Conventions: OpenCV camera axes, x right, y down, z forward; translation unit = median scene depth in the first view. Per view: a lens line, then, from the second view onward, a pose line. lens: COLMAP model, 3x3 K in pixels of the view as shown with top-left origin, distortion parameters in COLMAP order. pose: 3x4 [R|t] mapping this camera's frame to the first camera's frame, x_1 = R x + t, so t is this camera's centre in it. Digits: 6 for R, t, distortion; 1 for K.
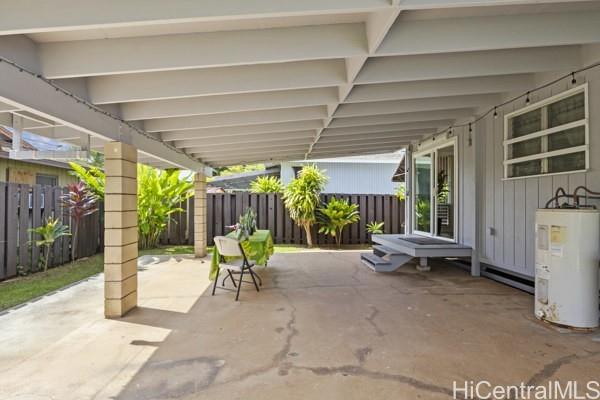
lens RADIAL K [[282.5, 0, 300.3], [0, 282.5, 202.9], [0, 0, 1]] dist [-0.003541, -0.000396]
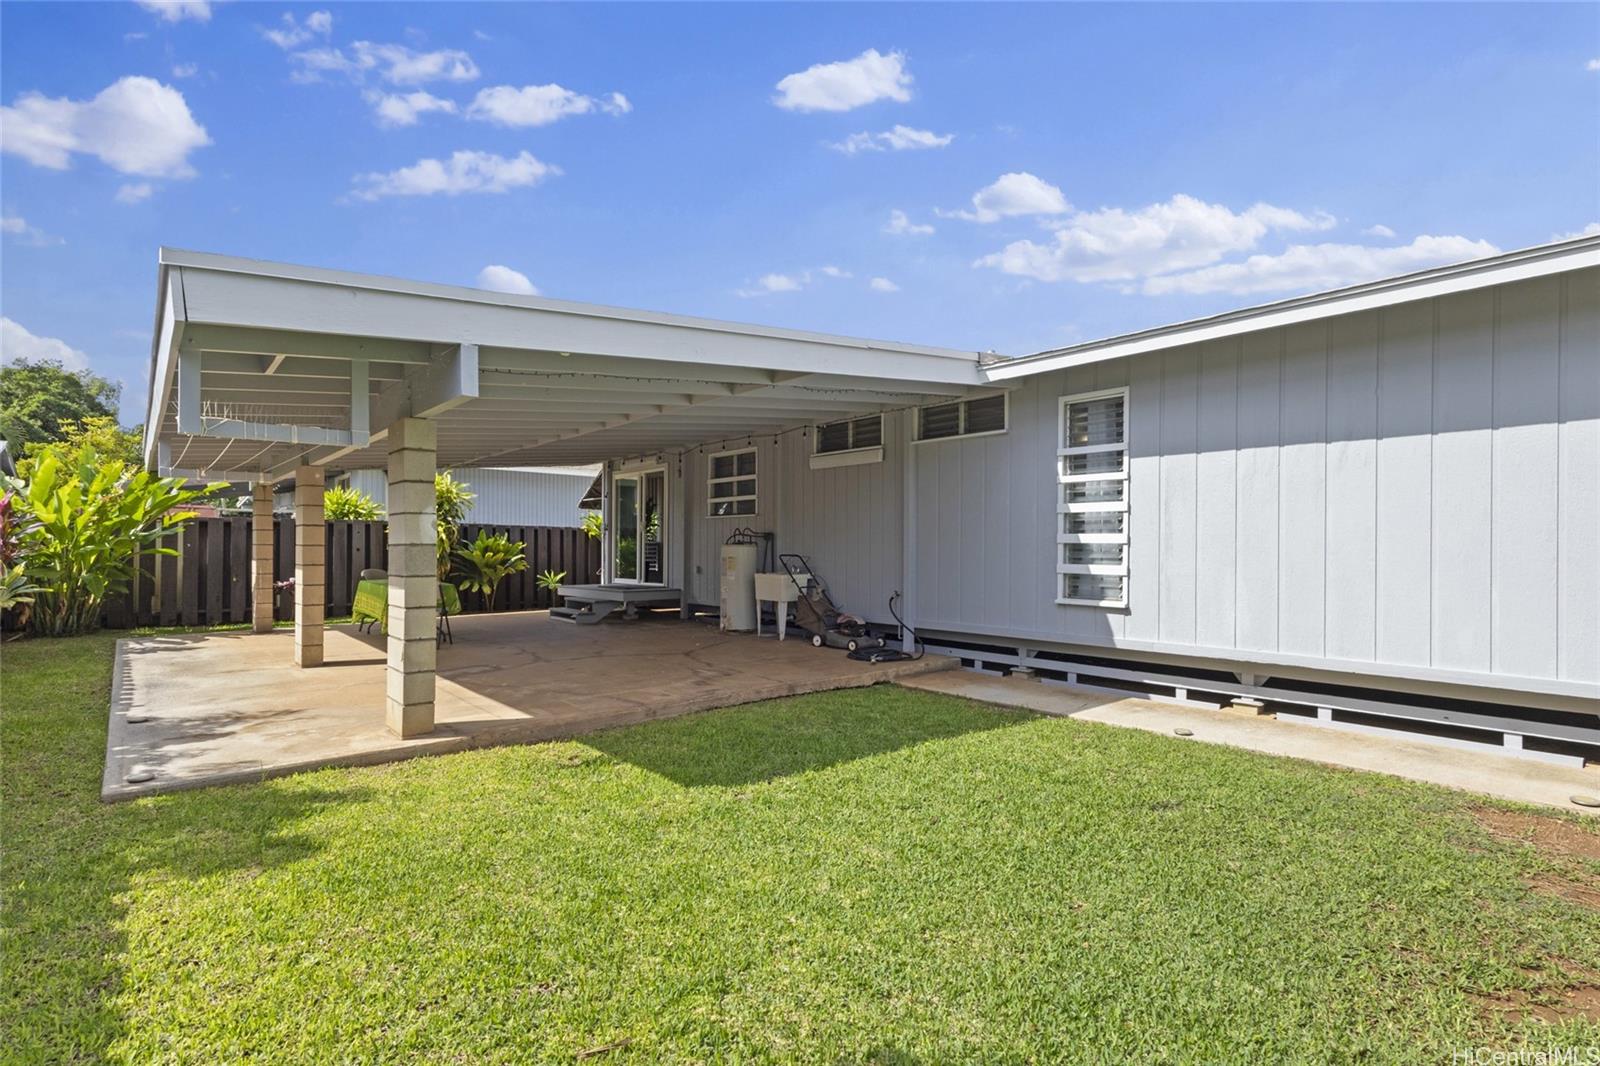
lens RADIAL K [[753.3, 0, 800.8], [0, 753.3, 540.7], [0, 0, 1]] dist [-0.003541, -0.000396]
pose [[0.781933, 0.007165, 0.623321, -0.425302], [-0.004816, 0.999974, -0.005454, 0.008278], [-0.623344, 0.001263, 0.781947, -0.801404]]
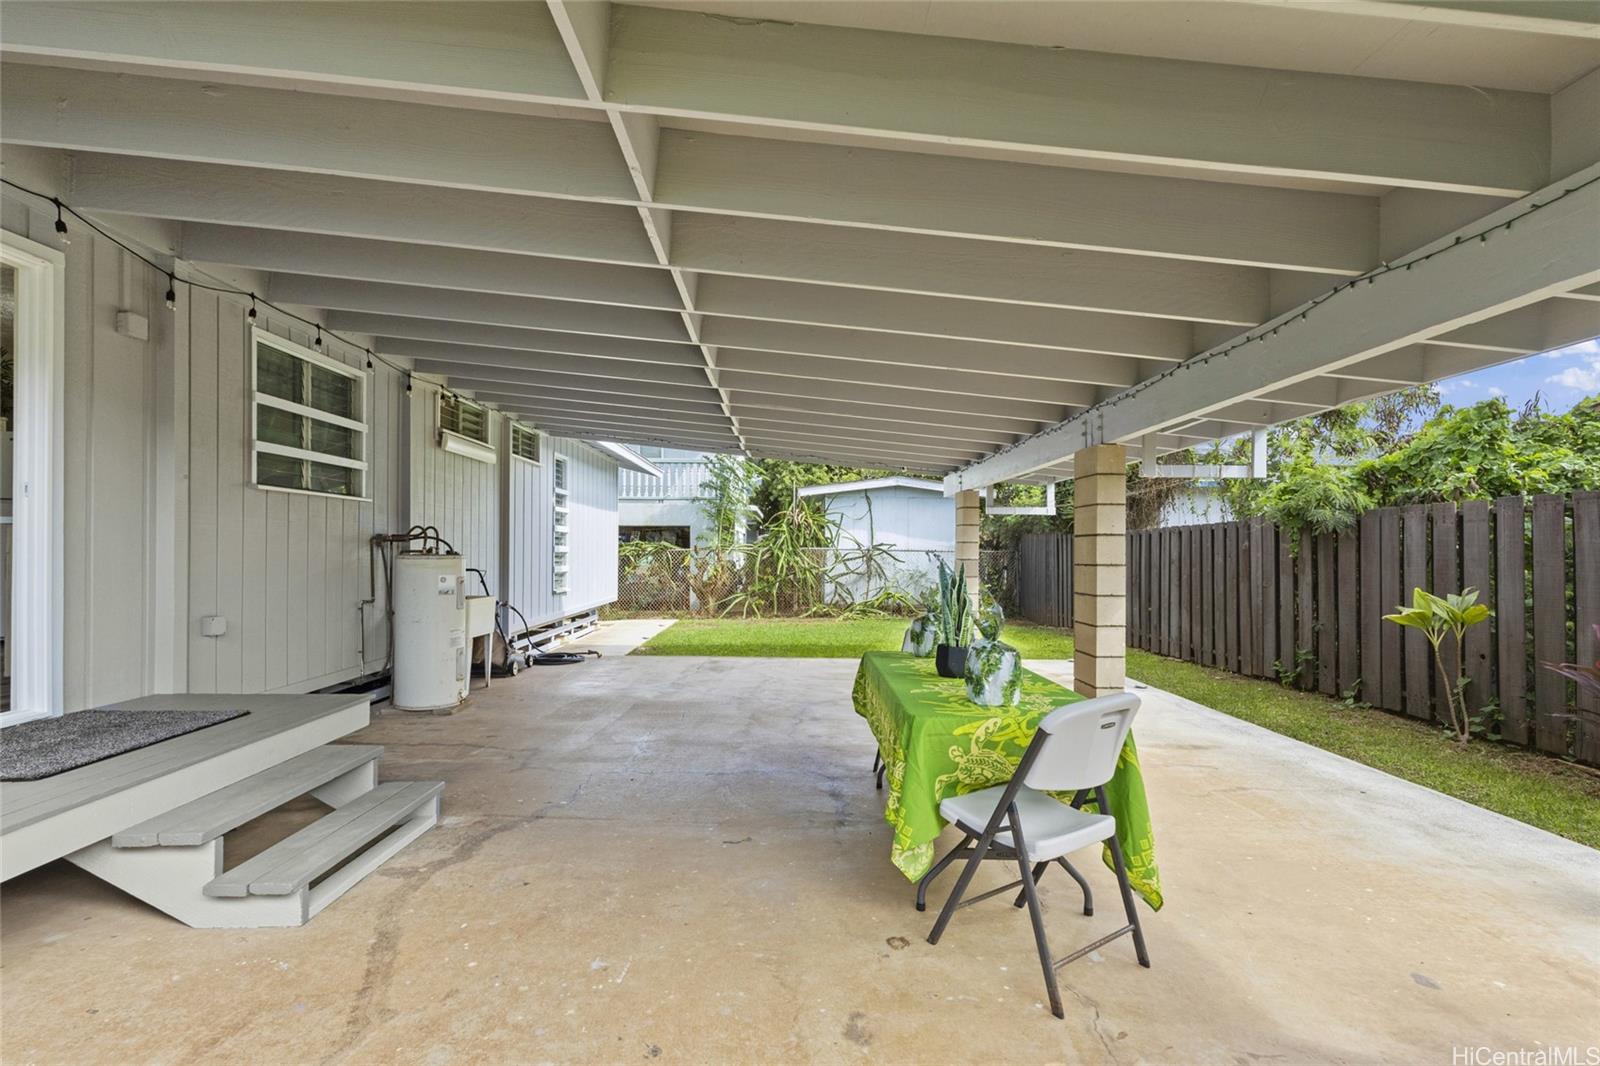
lens RADIAL K [[753.3, 0, 800.8], [0, 753.3, 540.7], [0, 0, 1]] dist [-0.003541, -0.000396]
pose [[-0.999377, -0.009562, 0.033959, -0.051519], [-0.009730, 0.999941, -0.004800, -0.006588], [-0.033911, -0.005127, -0.999412, 1.232016]]
